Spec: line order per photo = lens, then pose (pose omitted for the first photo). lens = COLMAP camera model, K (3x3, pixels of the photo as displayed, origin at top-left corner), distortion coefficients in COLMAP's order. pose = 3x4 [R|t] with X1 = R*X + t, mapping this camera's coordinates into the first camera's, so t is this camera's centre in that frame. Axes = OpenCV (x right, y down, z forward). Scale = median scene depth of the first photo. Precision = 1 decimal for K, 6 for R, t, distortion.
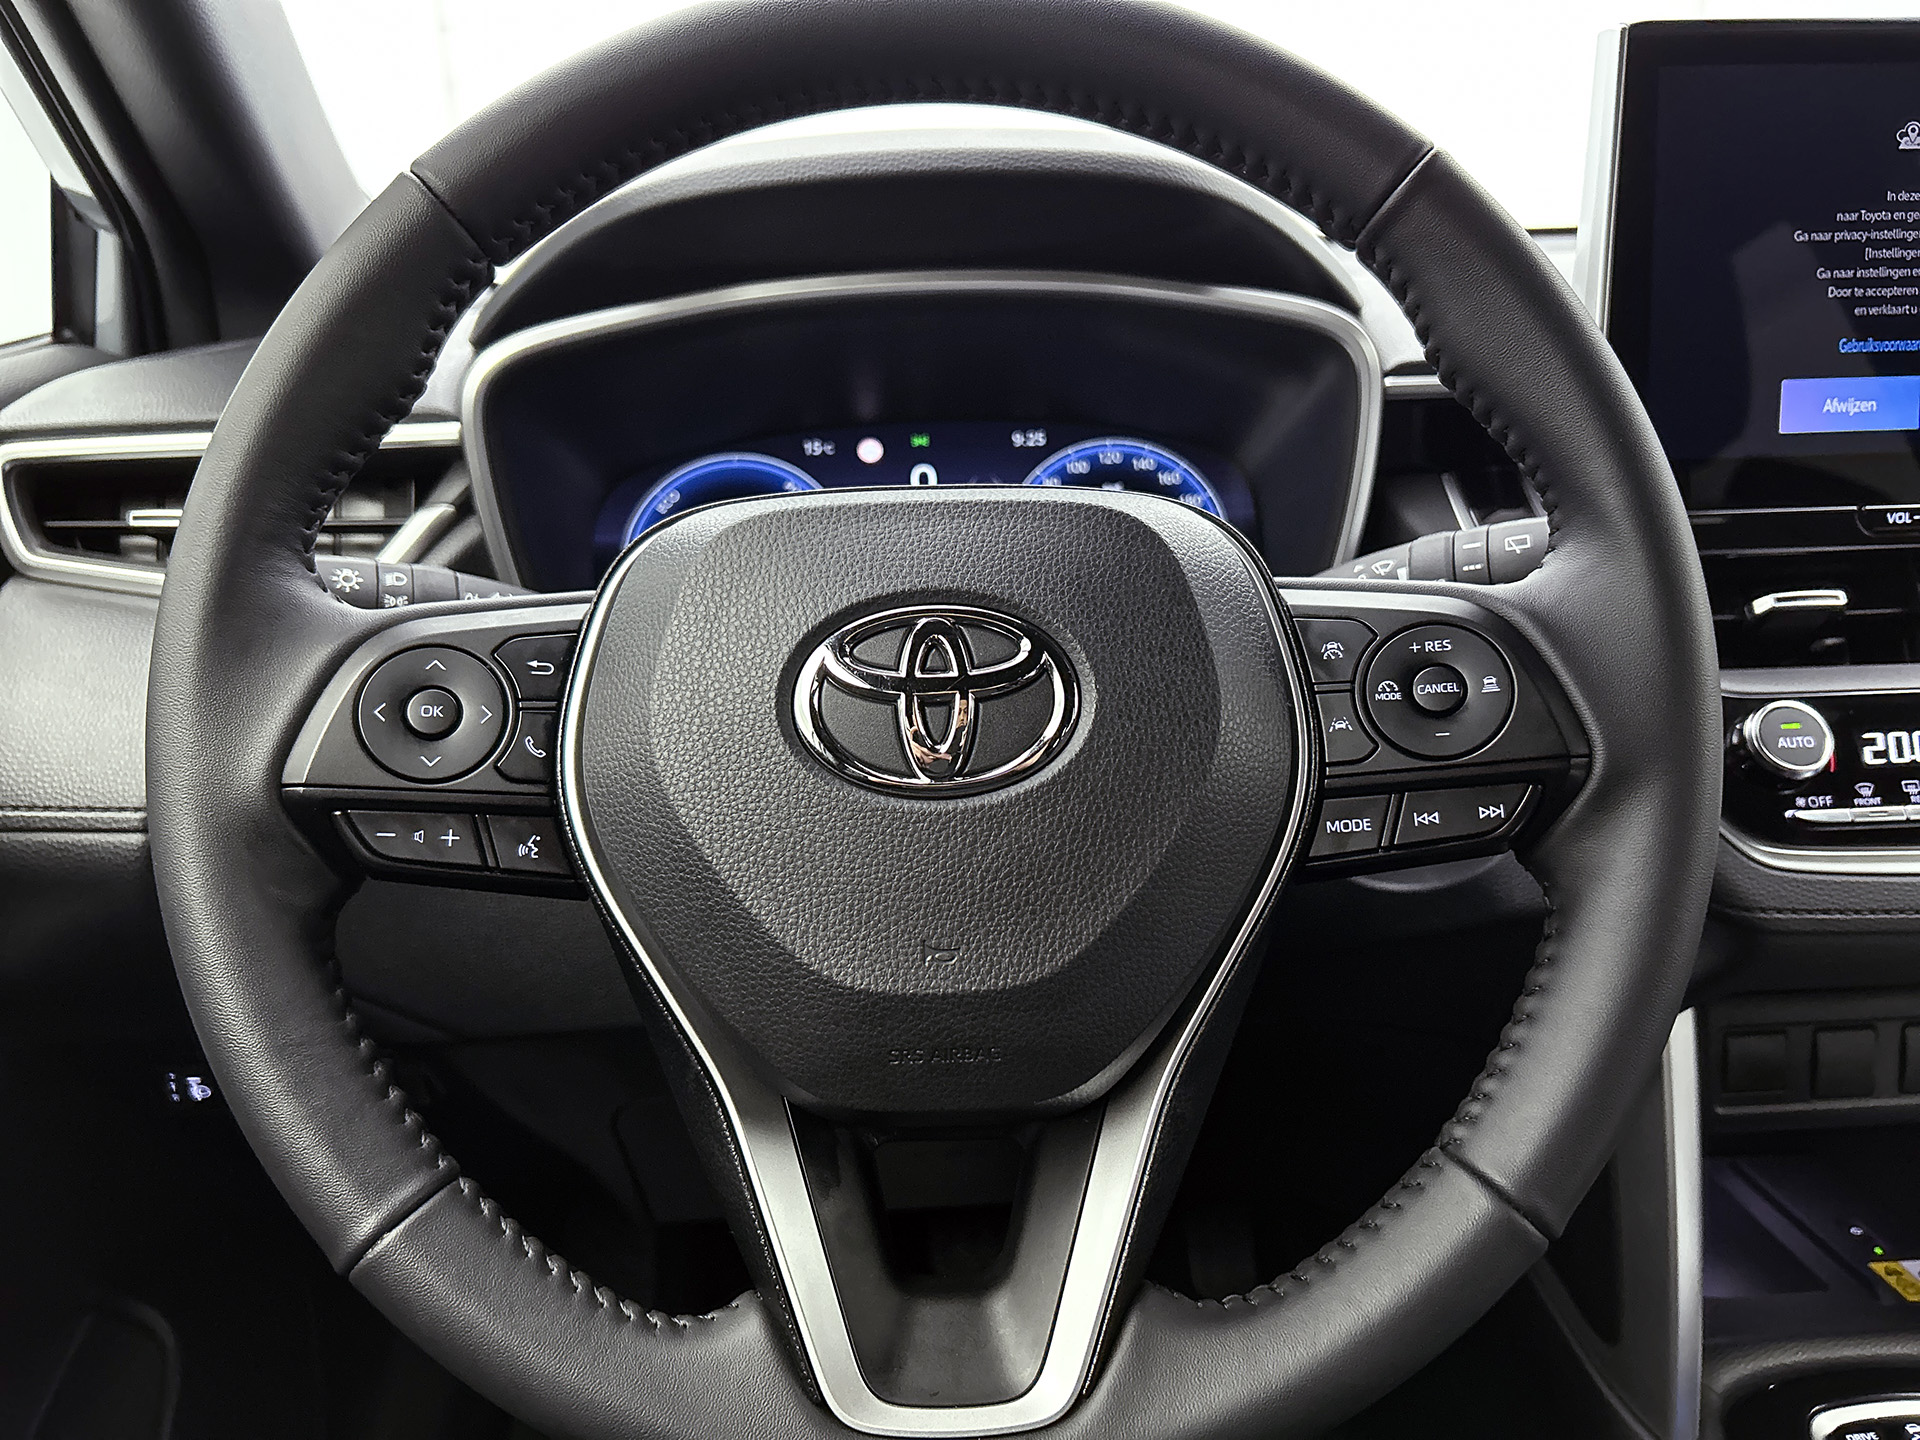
lens RADIAL K [[1454.7, 0, 969.4], [0, 1454.7, 724.4], [0, 0, 1]] dist [0.090859, -0.128809]
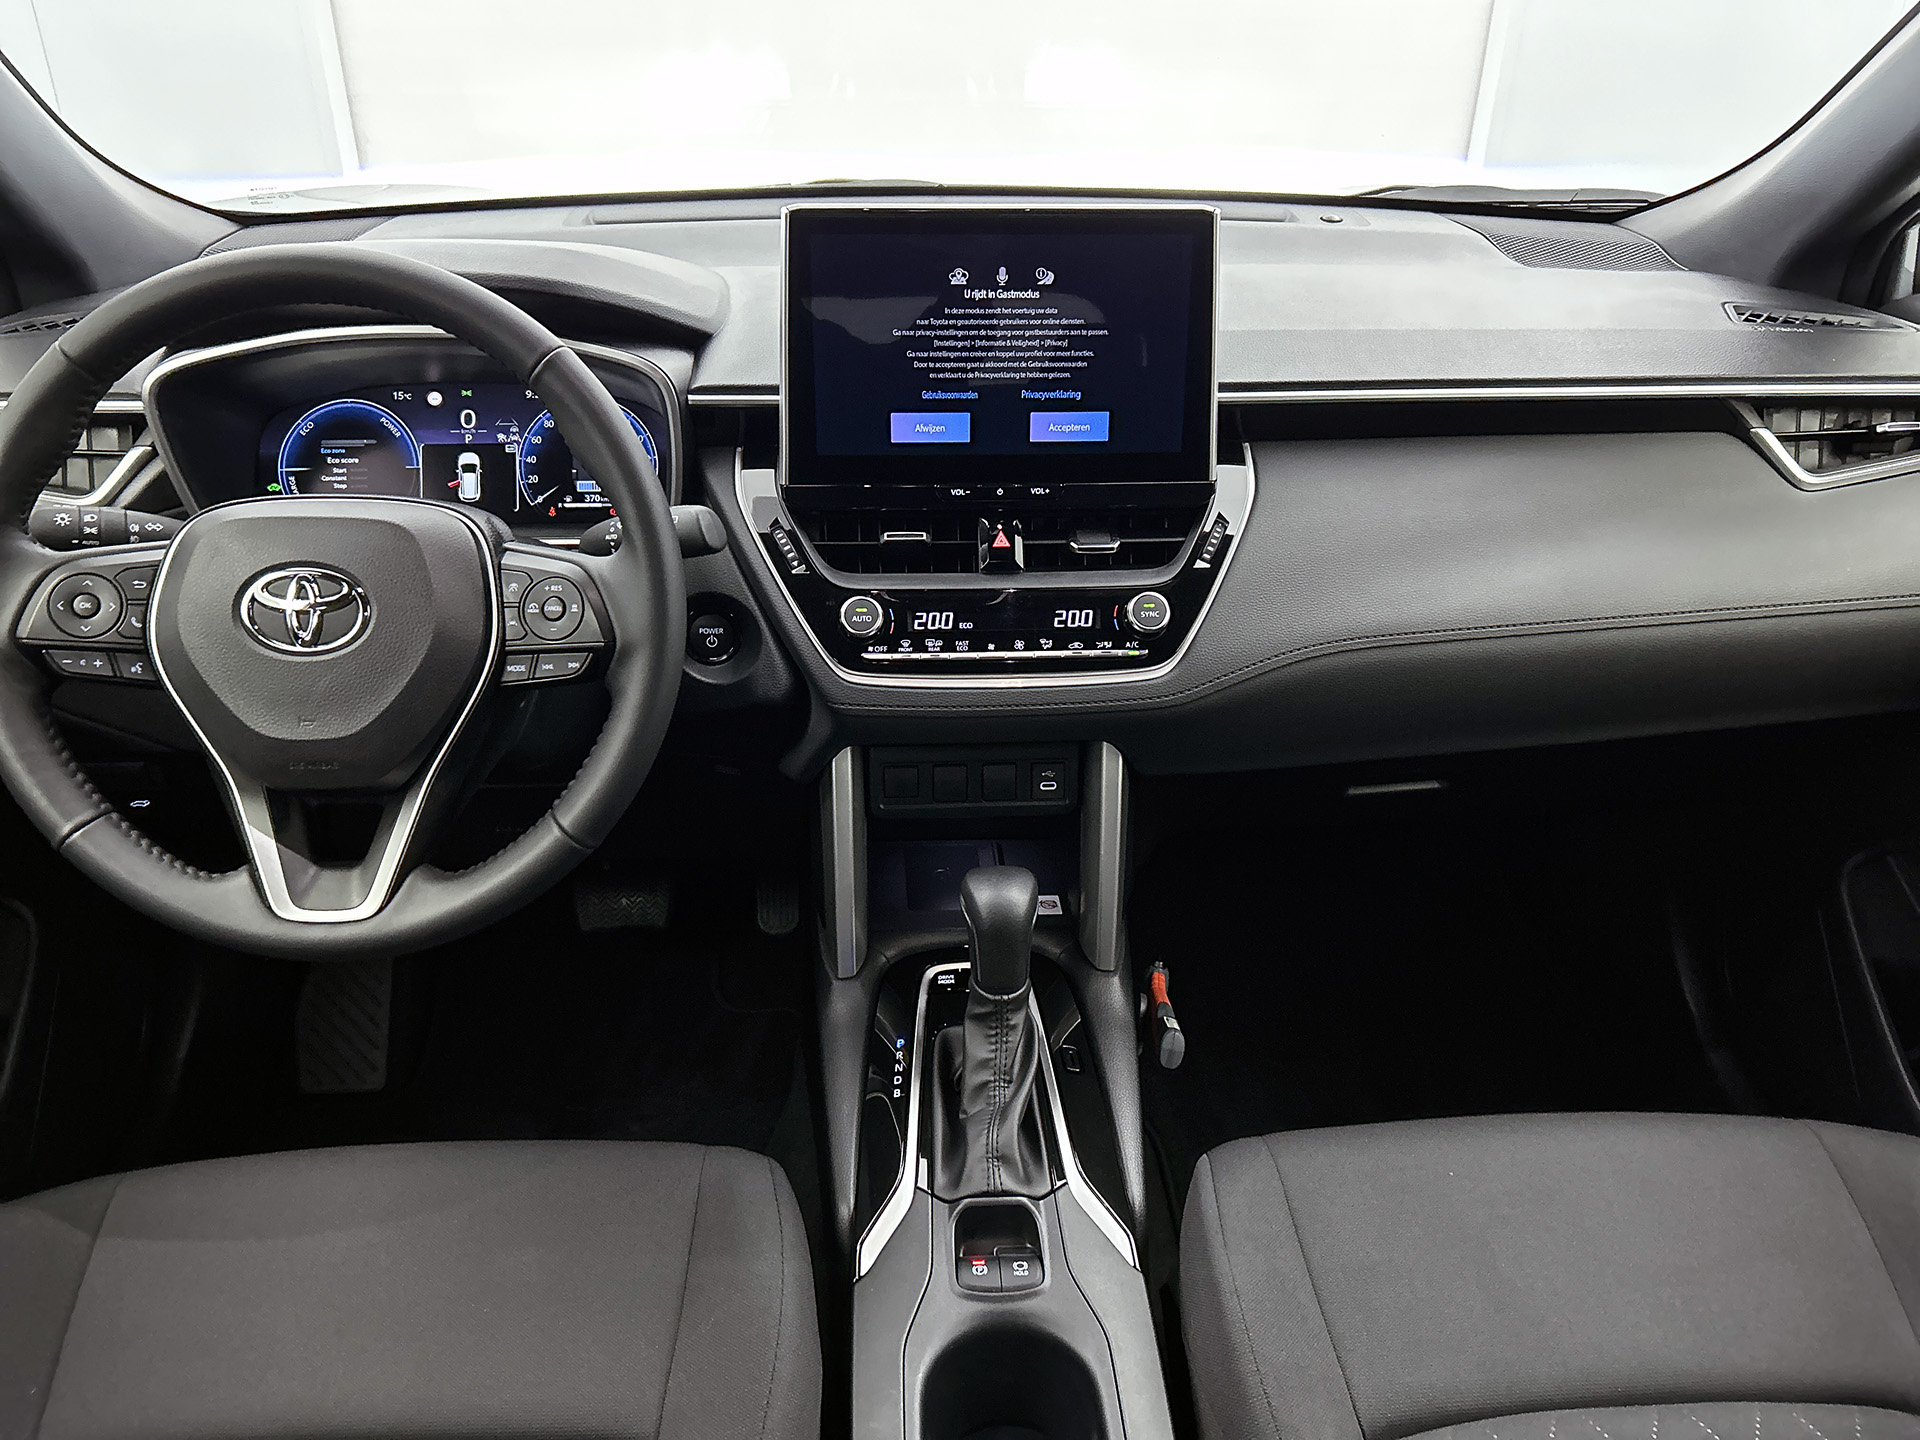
lens RADIAL K [[1438.9, 0, 947.9], [0, 1438.9, 727.4], [0, 0, 1]] dist [0.054116, -0.069162]
pose [[0.999327, 0.026845, 0.025007, 0.876774], [-0.030968, 0.982698, 0.182608, -0.268344], [-0.019672, -0.183259, 0.982868, -1.195804]]
